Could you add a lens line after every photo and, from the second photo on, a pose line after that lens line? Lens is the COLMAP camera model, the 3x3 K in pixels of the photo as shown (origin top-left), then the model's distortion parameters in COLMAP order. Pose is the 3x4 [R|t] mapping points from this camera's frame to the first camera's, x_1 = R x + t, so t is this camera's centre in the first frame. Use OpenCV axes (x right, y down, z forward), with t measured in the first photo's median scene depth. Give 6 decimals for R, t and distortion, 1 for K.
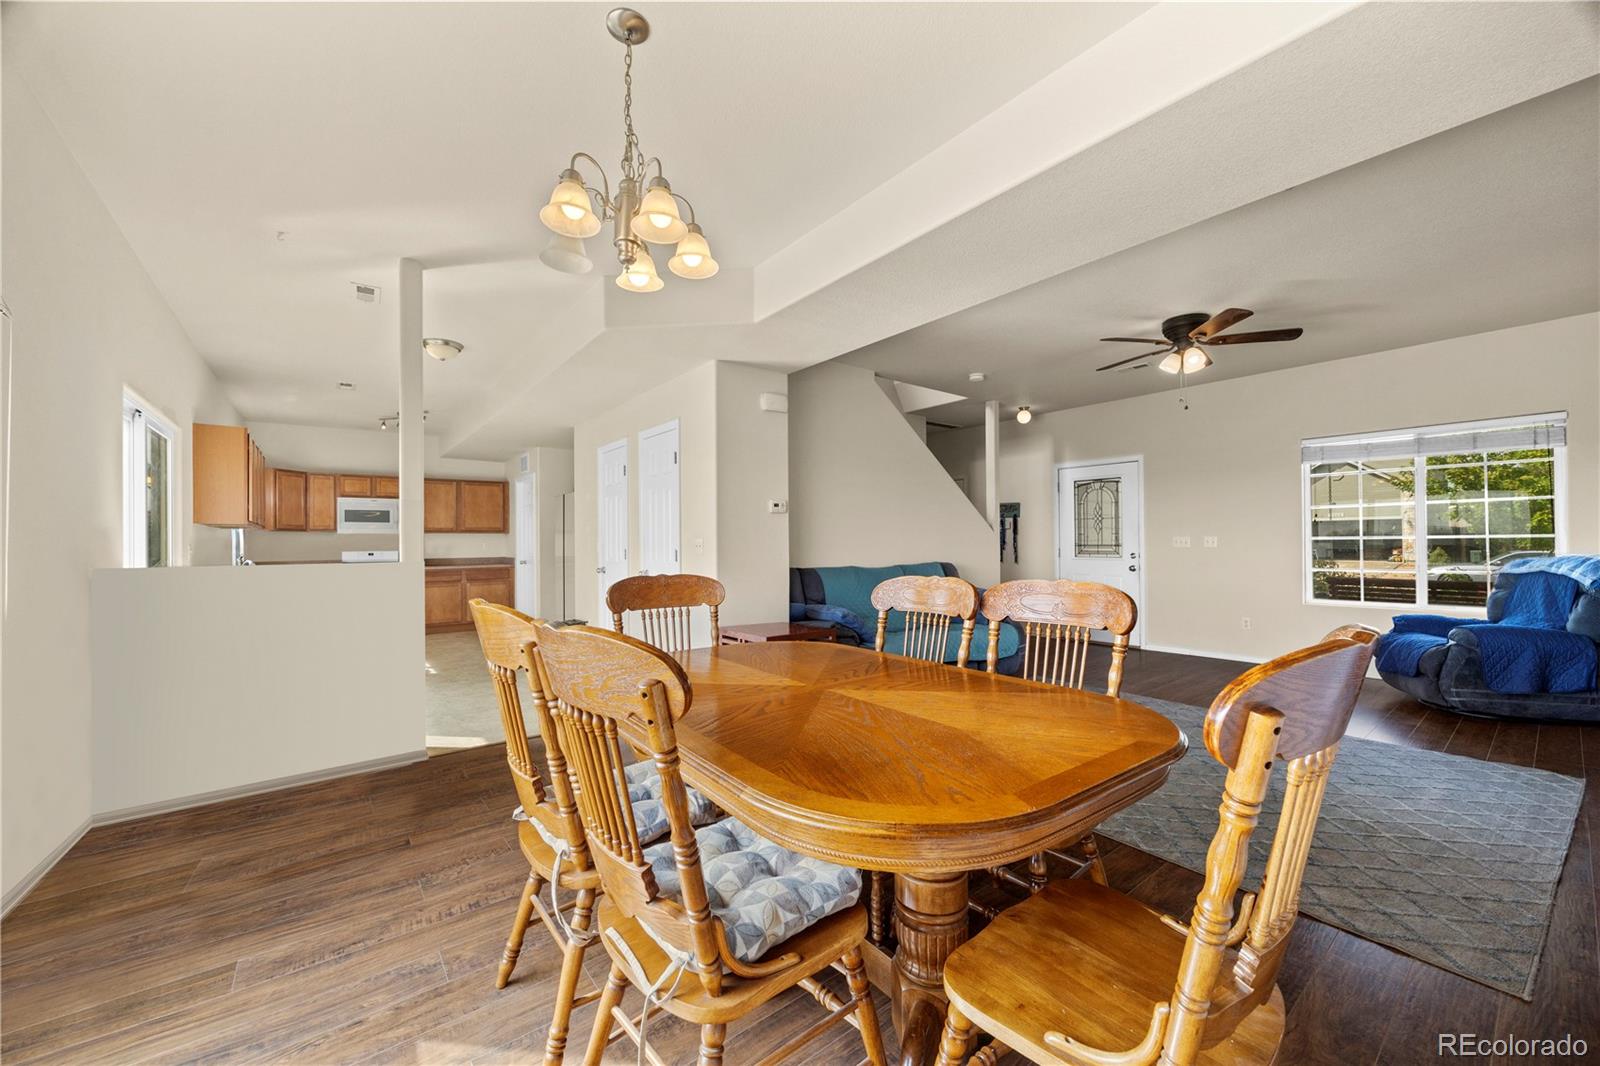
lens RADIAL K [[607.0, 0, 800.5], [0, 607.0, 539.2], [0, 0, 1]] dist [-0.000706, -0.000292]
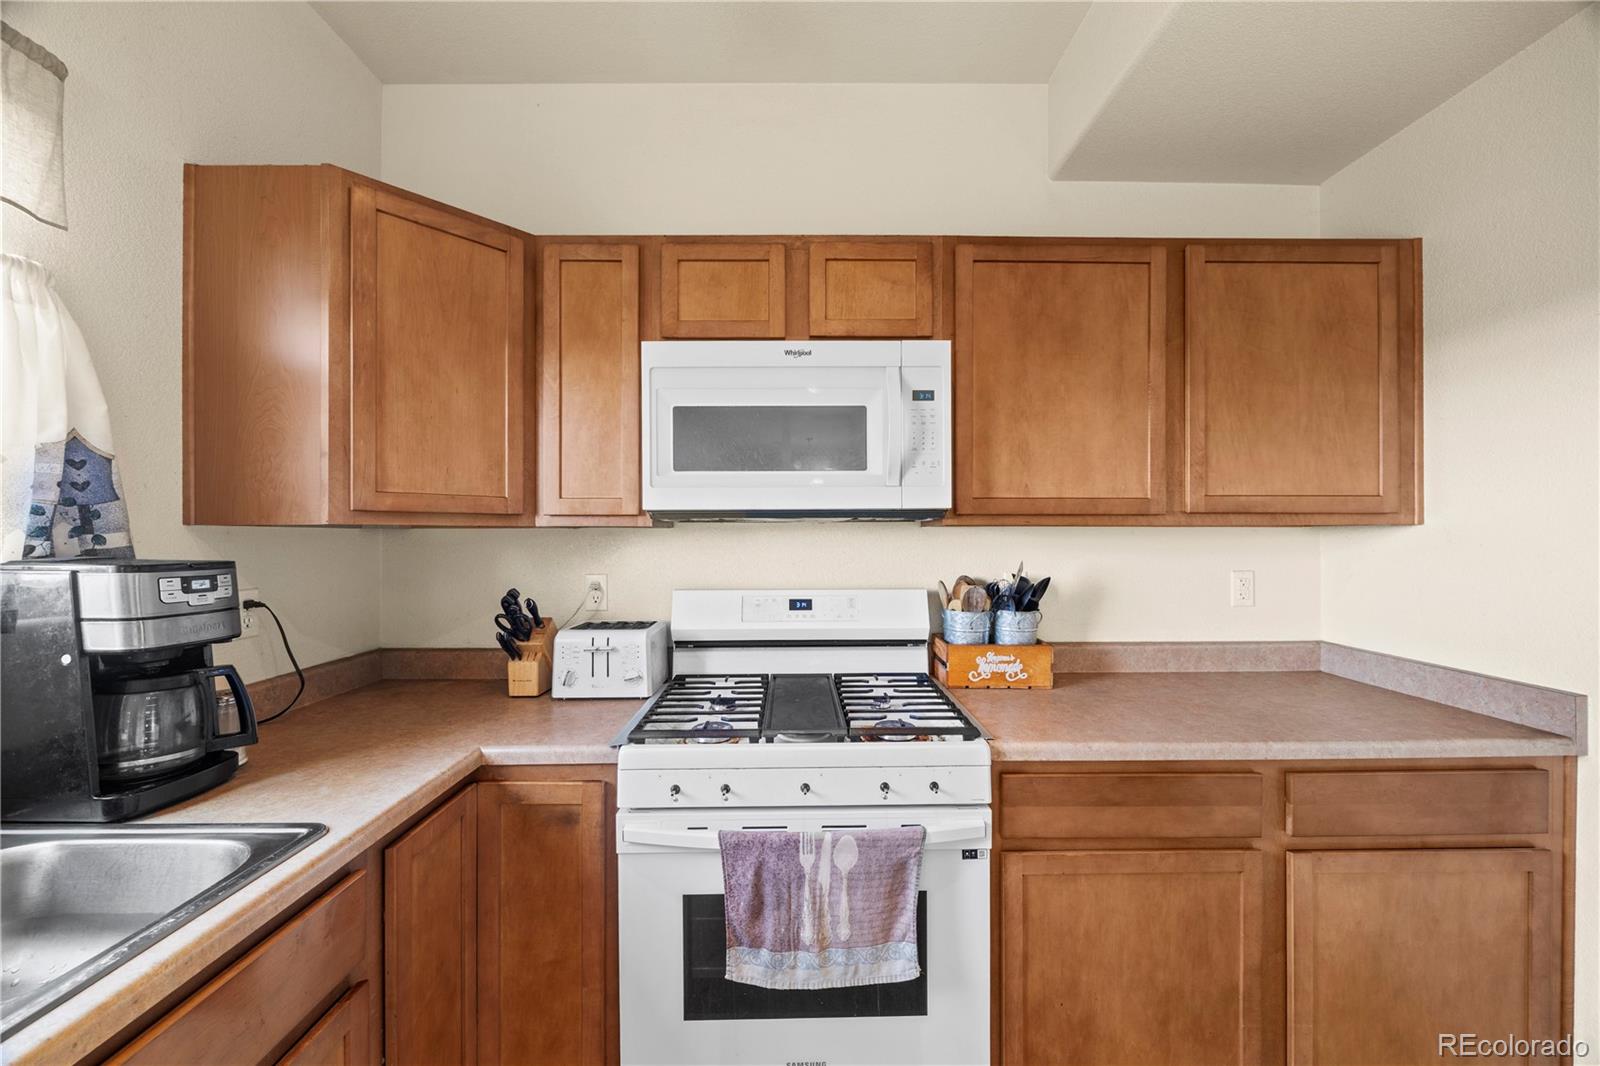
lens RADIAL K [[607.0, 0, 800.5], [0, 607.0, 539.2], [0, 0, 1]] dist [-0.000706, -0.000292]
pose [[0.797596, 0.010859, -0.603094, -0.865917], [-0.002164, 0.999883, 0.015143, -0.013772], [0.603187, -0.010773, 0.797527, 1.249859]]
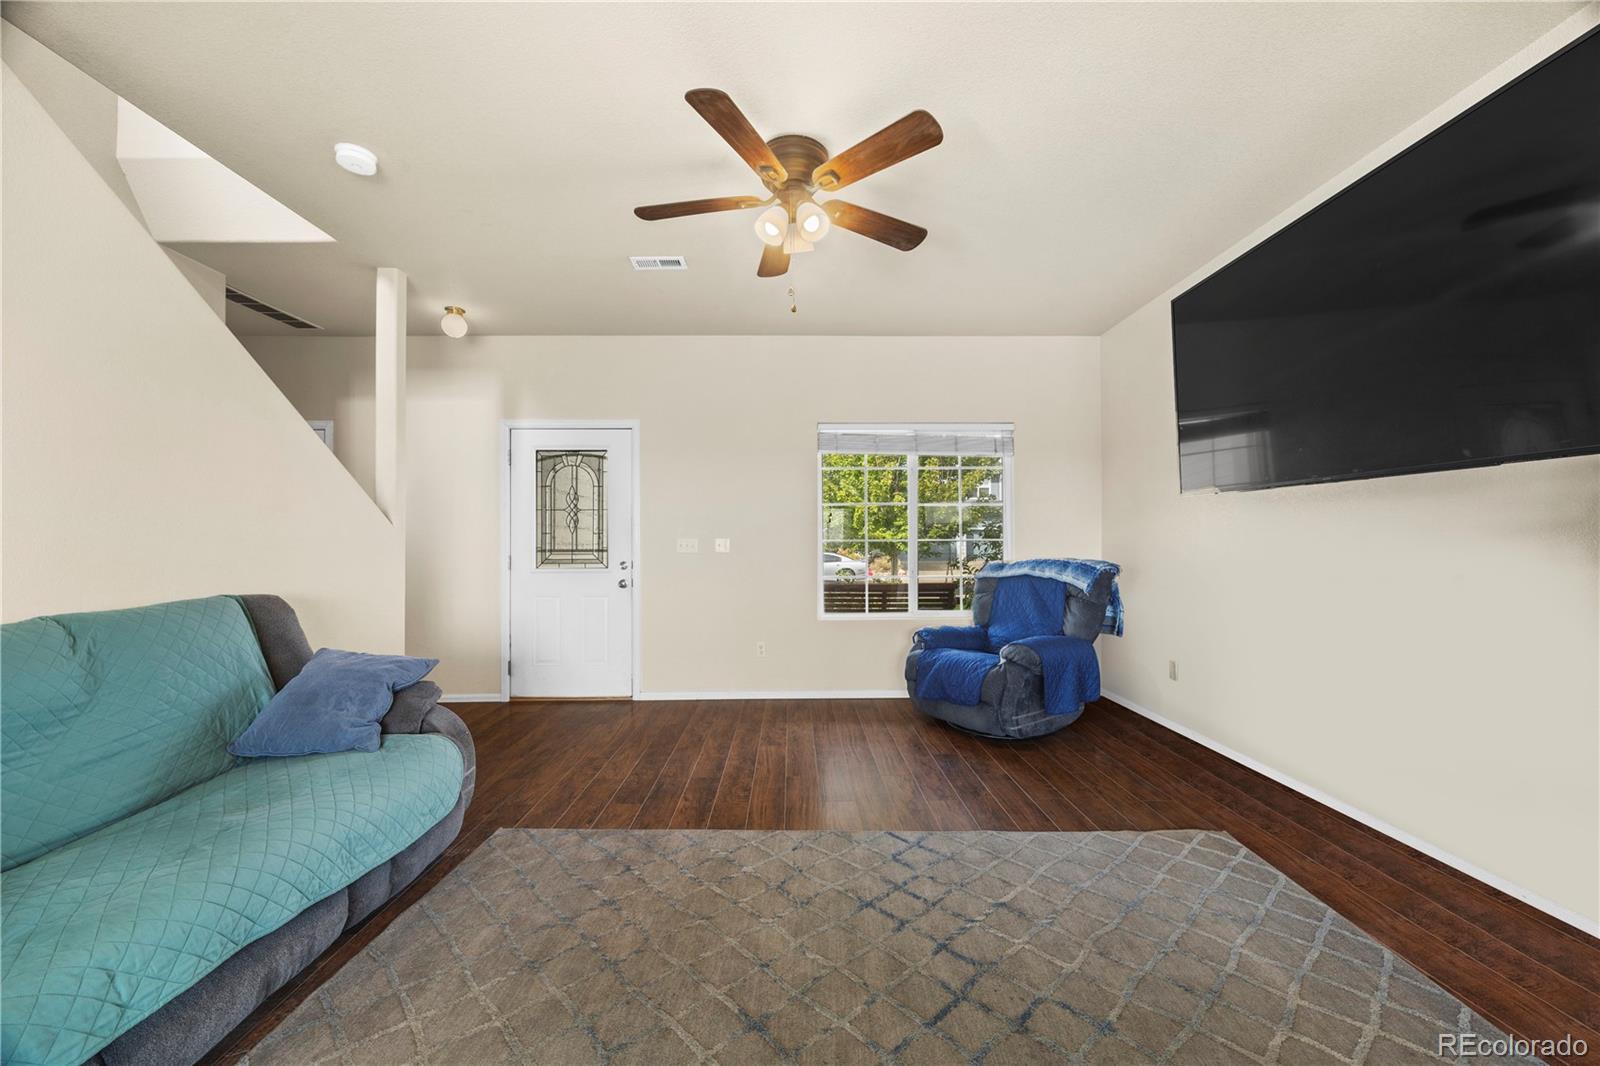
lens RADIAL K [[609.9, 0, 804.5], [0, 609.9, 538.3], [0, 0, 1]] dist [0.000164, 0.000019]
pose [[0.606832, 0.011329, 0.794749, 0.150191], [-0.003984, 0.999929, -0.011212, 0.004225], [-0.794820, 0.003638, 0.606834, 0.512504]]
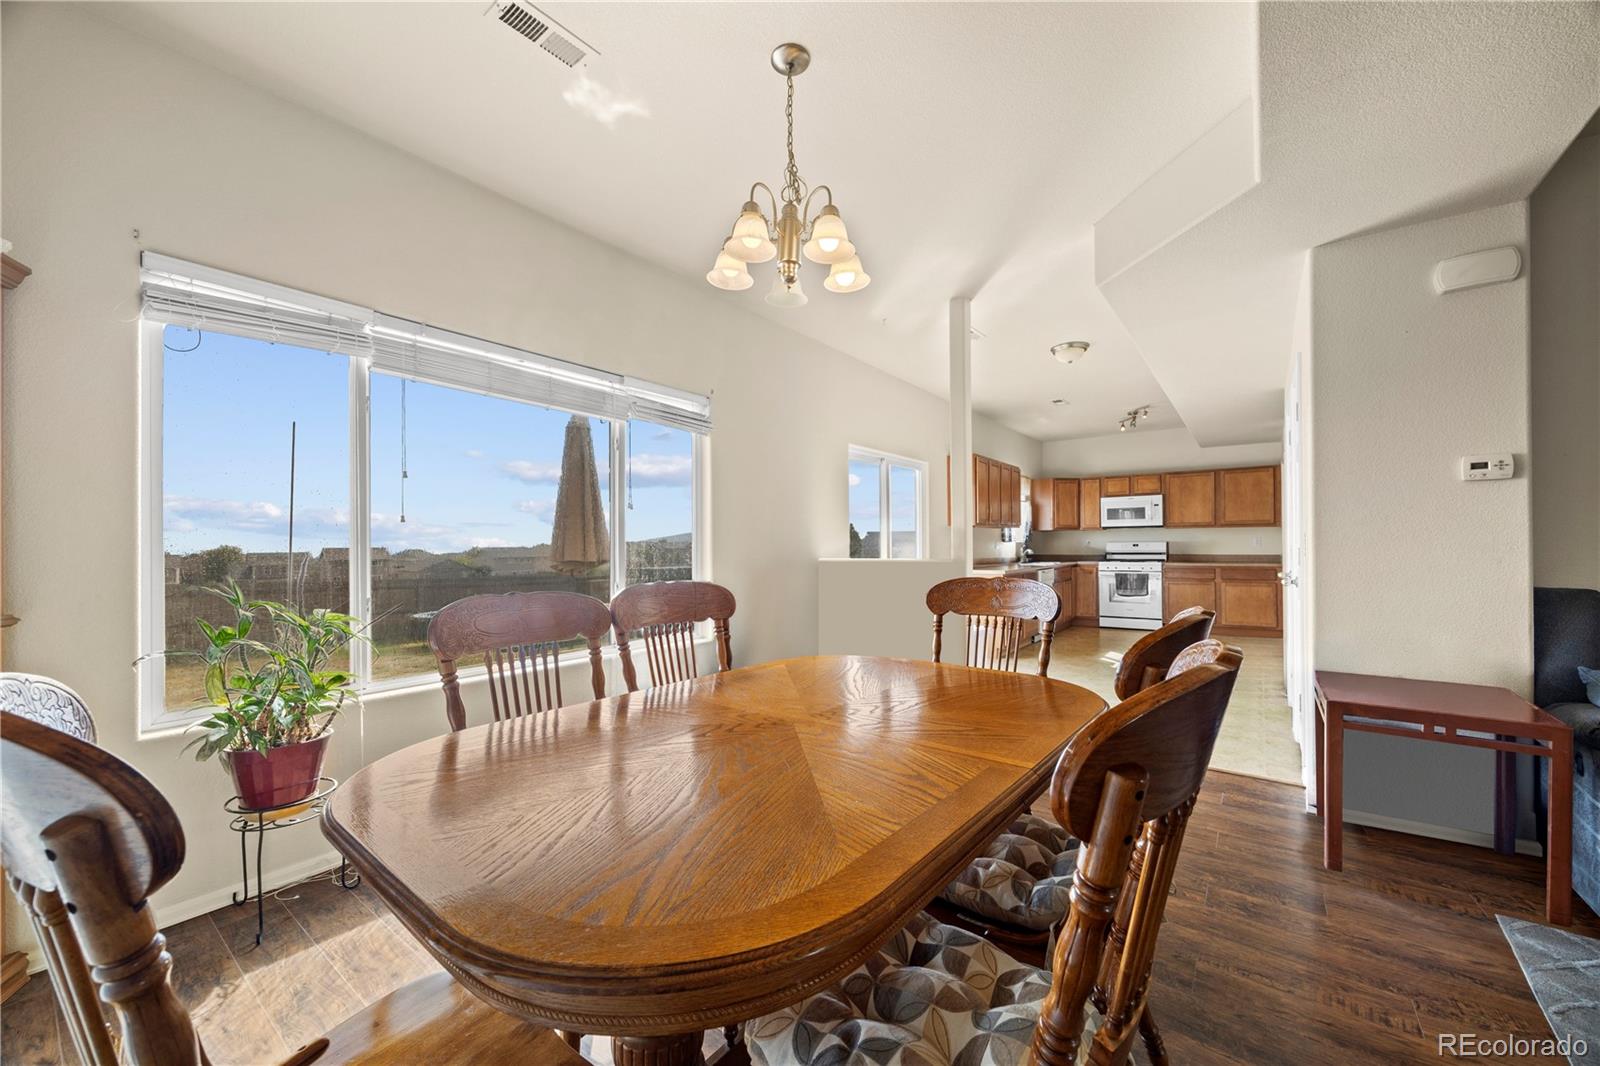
lens RADIAL K [[609.9, 0, 804.5], [0, 609.9, 538.3], [0, 0, 1]] dist [0.000164, 0.000019]
pose [[0.262883, -0.003087, -0.964823, 0.258111], [0.010150, 0.999948, -0.000434, 0.000518], [0.964774, -0.009678, 0.262900, 0.247073]]
